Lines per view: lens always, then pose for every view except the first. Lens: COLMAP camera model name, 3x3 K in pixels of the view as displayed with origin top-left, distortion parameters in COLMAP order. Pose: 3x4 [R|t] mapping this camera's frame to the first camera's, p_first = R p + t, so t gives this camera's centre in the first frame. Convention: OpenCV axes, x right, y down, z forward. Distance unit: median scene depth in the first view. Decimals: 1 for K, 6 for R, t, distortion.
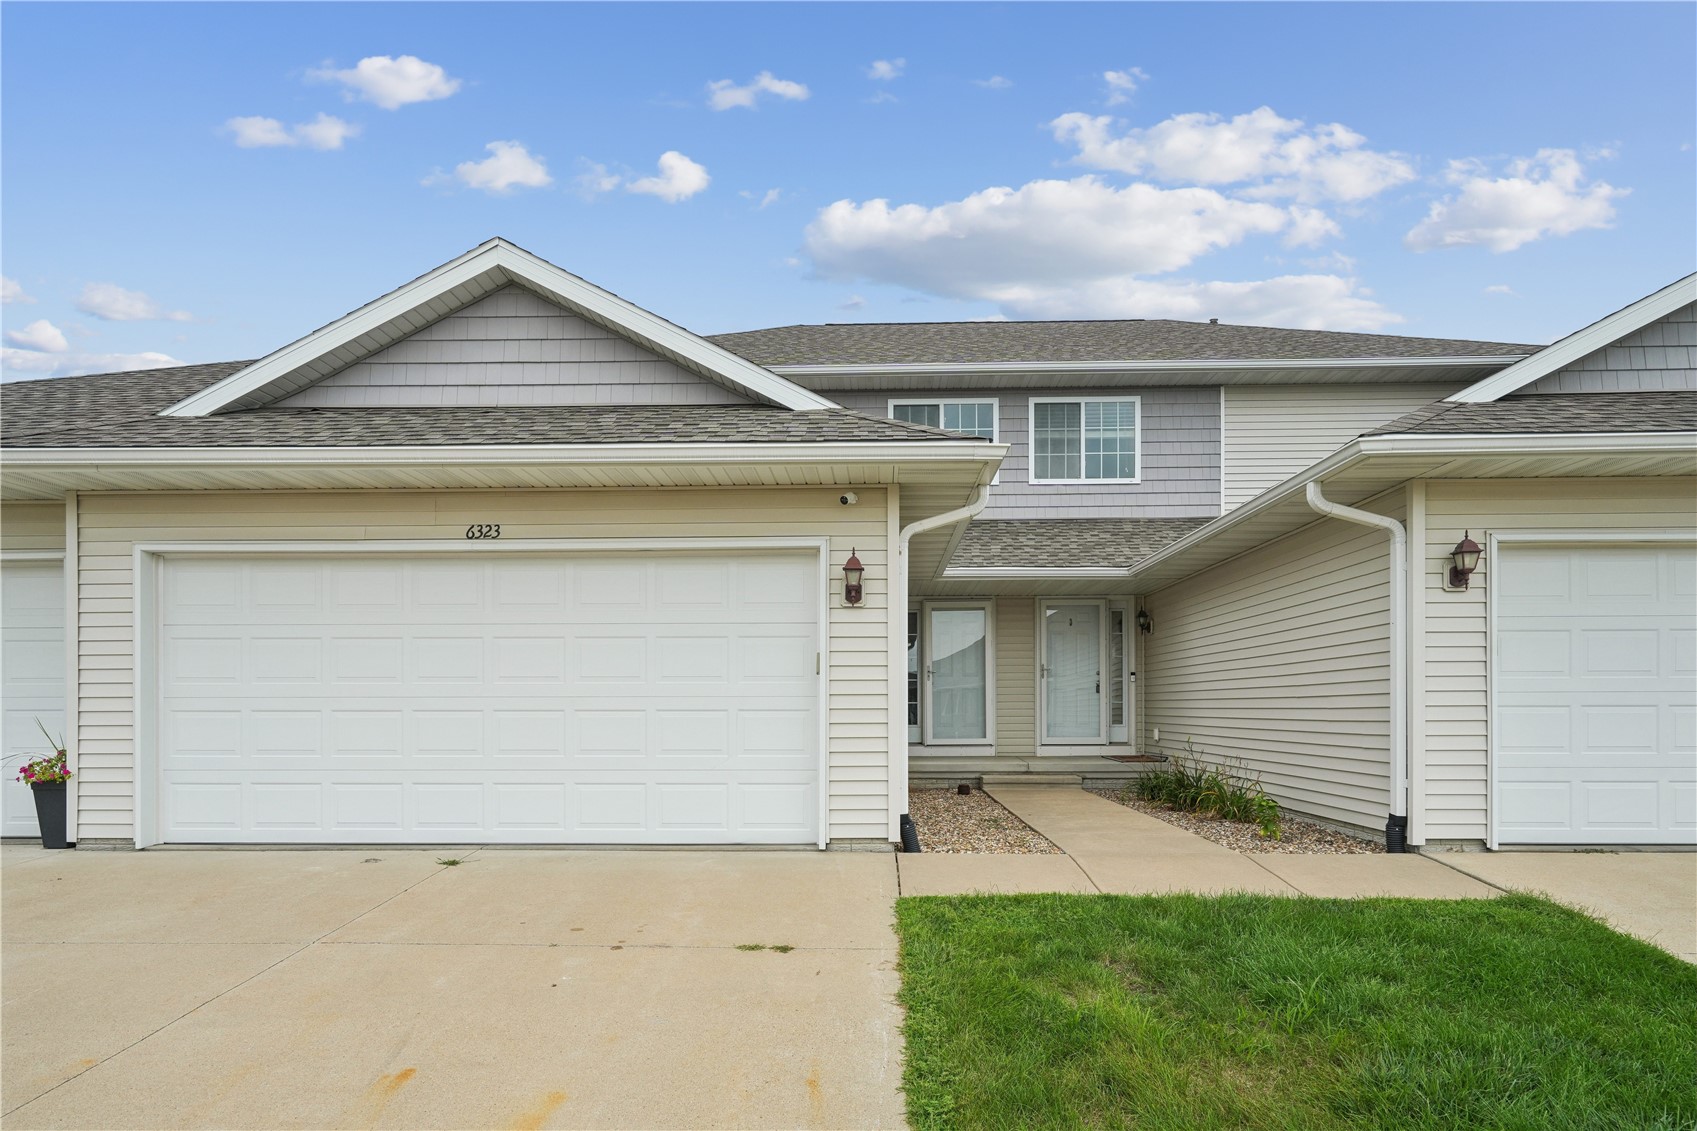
lens RADIAL K [[1016.5, 0, 848.2], [0, 1016.5, 704.6], [0, 0, 1]] dist [0.003091, 0.002261]
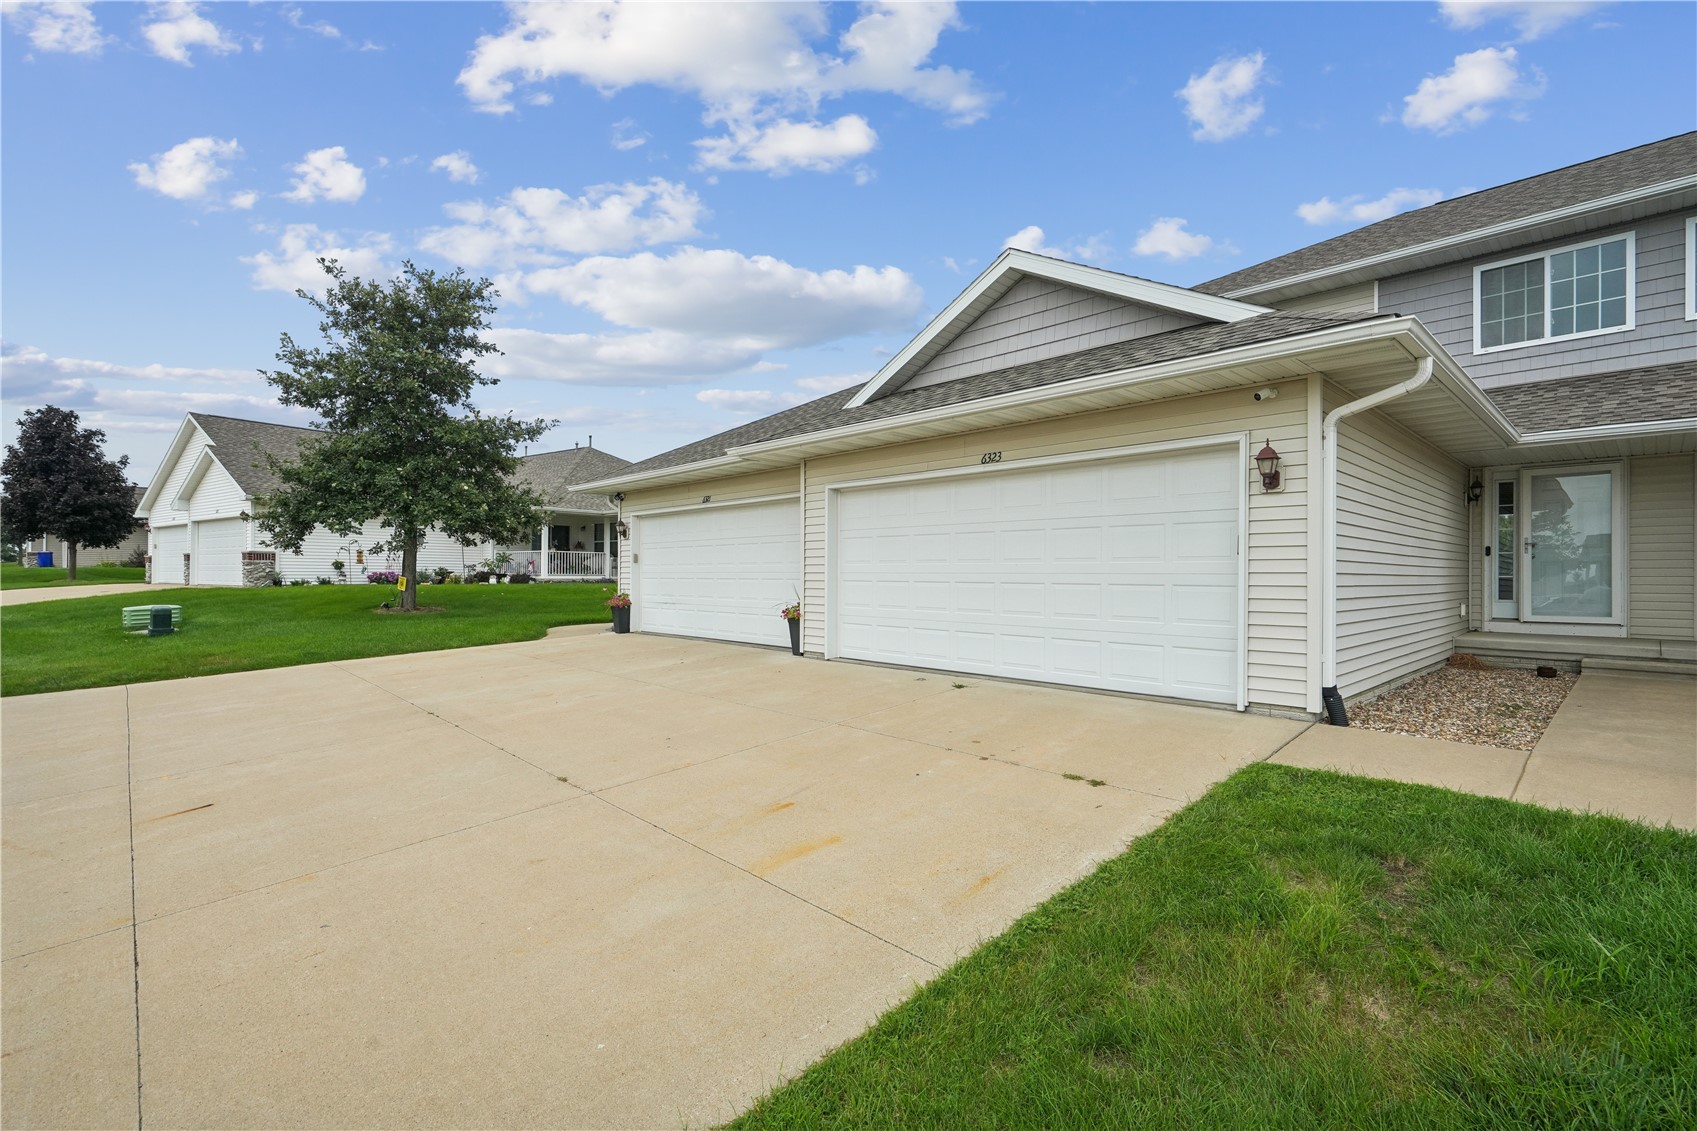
lens RADIAL K [[773.6, 0, 847.6], [0, 773.6, 568.9], [0, 0, 1]] dist [-0.004442, 0.001207]
pose [[0.702420, 0.000472, -0.711763, 0.273002], [-0.002877, 0.999993, -0.002176, -0.010777], [0.711757, 0.003576, 0.702417, 0.091274]]
